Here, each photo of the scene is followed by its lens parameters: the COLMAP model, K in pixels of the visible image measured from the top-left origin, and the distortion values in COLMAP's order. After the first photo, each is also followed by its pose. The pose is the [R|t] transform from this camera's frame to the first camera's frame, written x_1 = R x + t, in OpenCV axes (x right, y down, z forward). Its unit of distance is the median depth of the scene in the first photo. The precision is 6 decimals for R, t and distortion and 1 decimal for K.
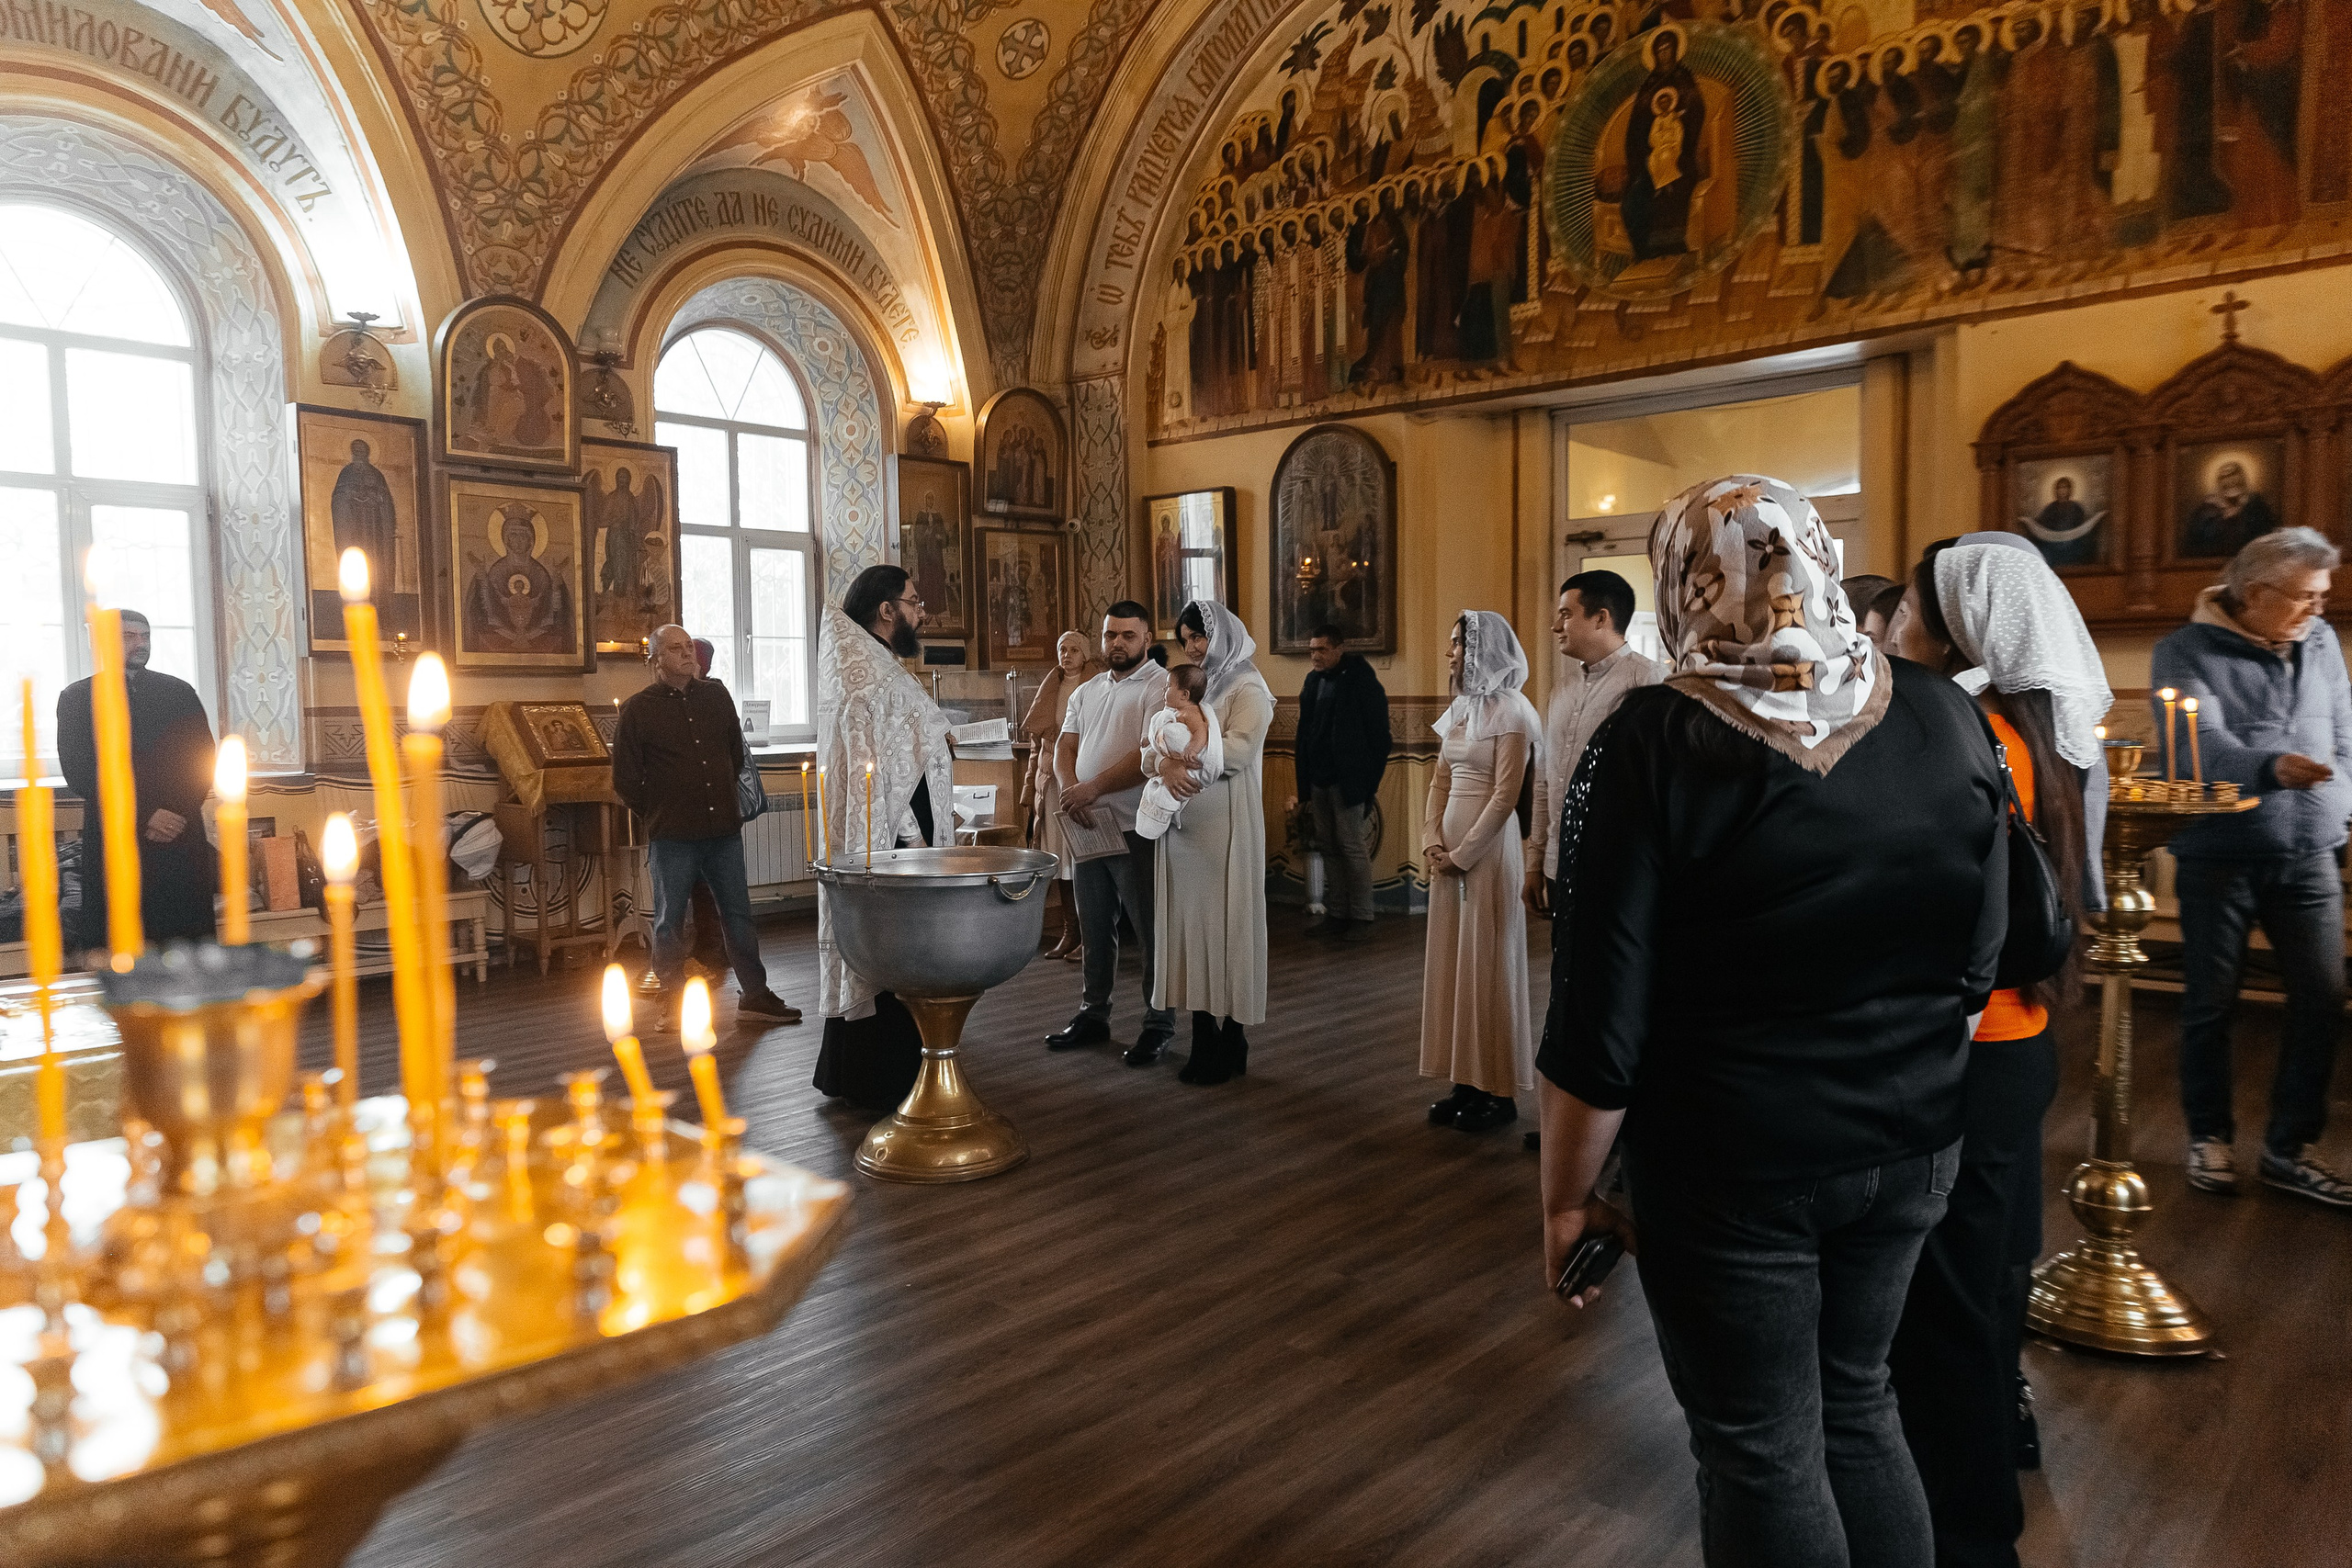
lens RADIAL K [[1553.3, 0, 1181.3], [0, 1553.3, 782.4], [0, 0, 1]] dist [0.010071, -0.000538]
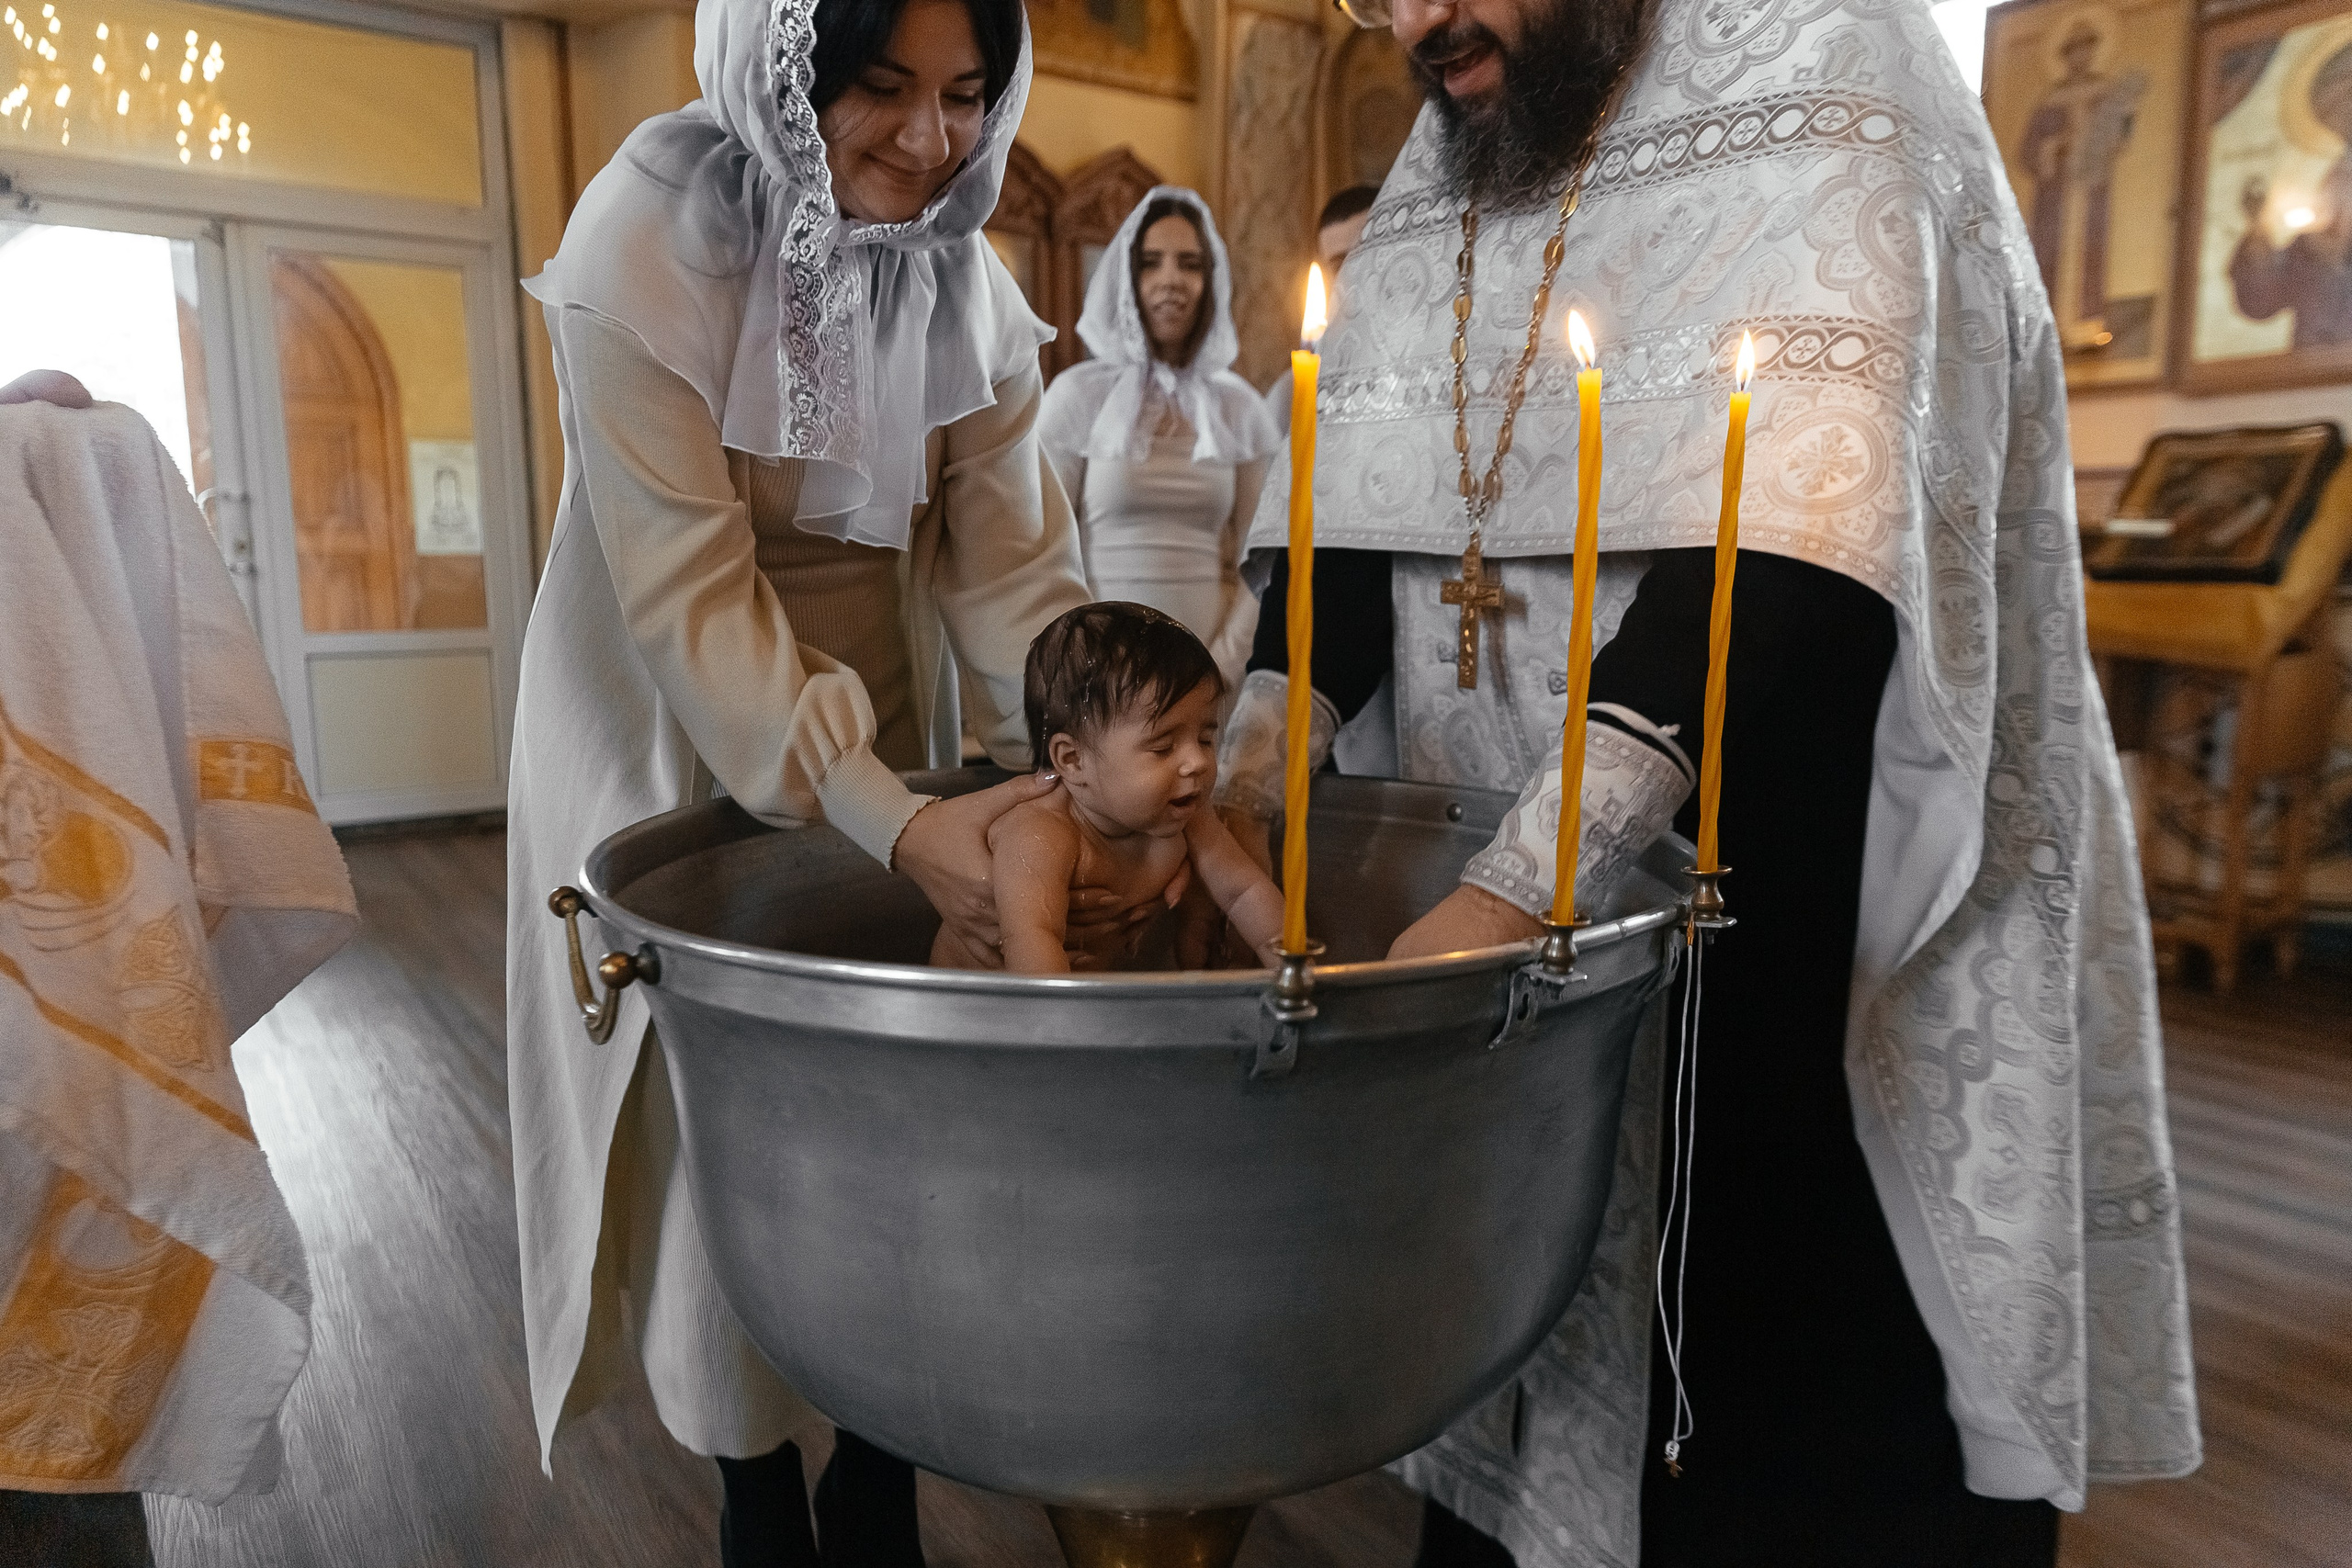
lens RADIAL K [[1528.4, 0, 1176.0], [0, 1528.4, 784.0], [0, 0, 1]] dist [0.012065, 0.003471]
pose [[0.226208, -0.128563, 0.965558, -0.190055], [0.054537, 0.991369, 0.119222, 0.009478], [-0.972551, 0.025690, 0.231267, 0.485505]]
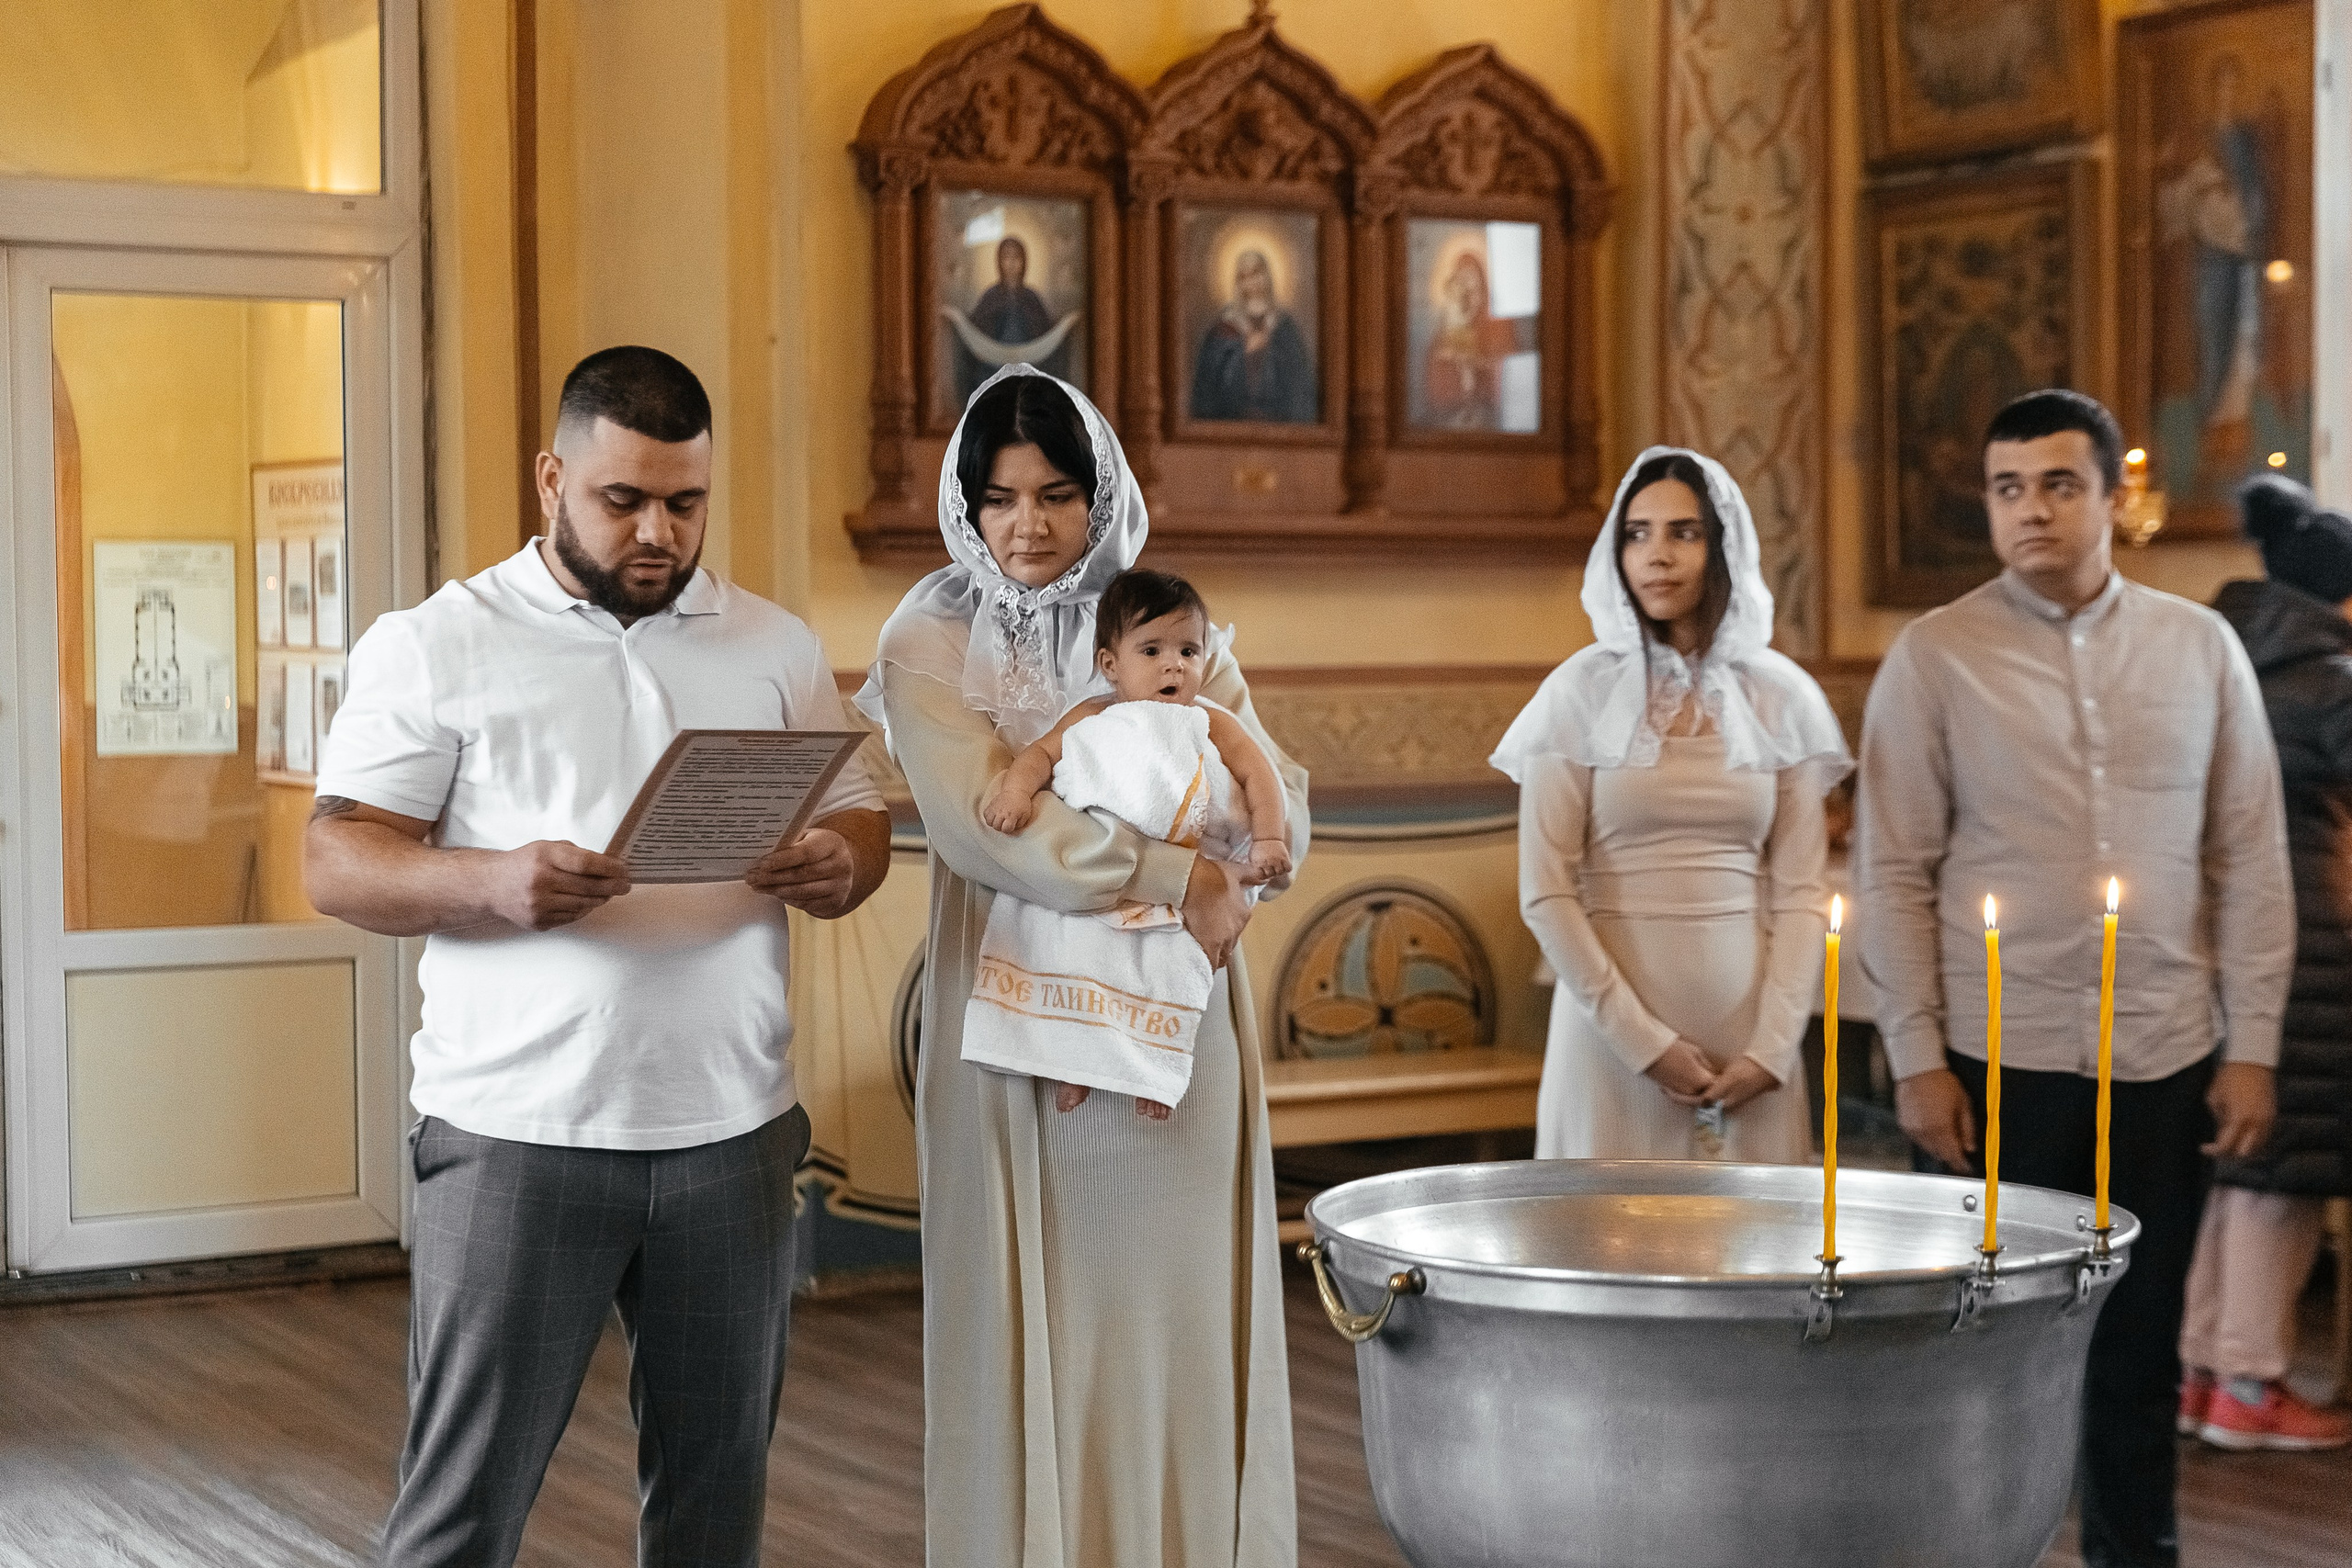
lens RADIAL K [[3932.0, 0, 1146.2], [0, 3932.0, 787.5], [0, 0, 1]] dist [0.043910, -0.212826]
pose [[0.308393, -0.020984, 0.951028, -0.458051], [0.057098, 0.998362, 0.003514, -0.018569], [-0.949544, 0.053218, 0.309086, 0.446167]]
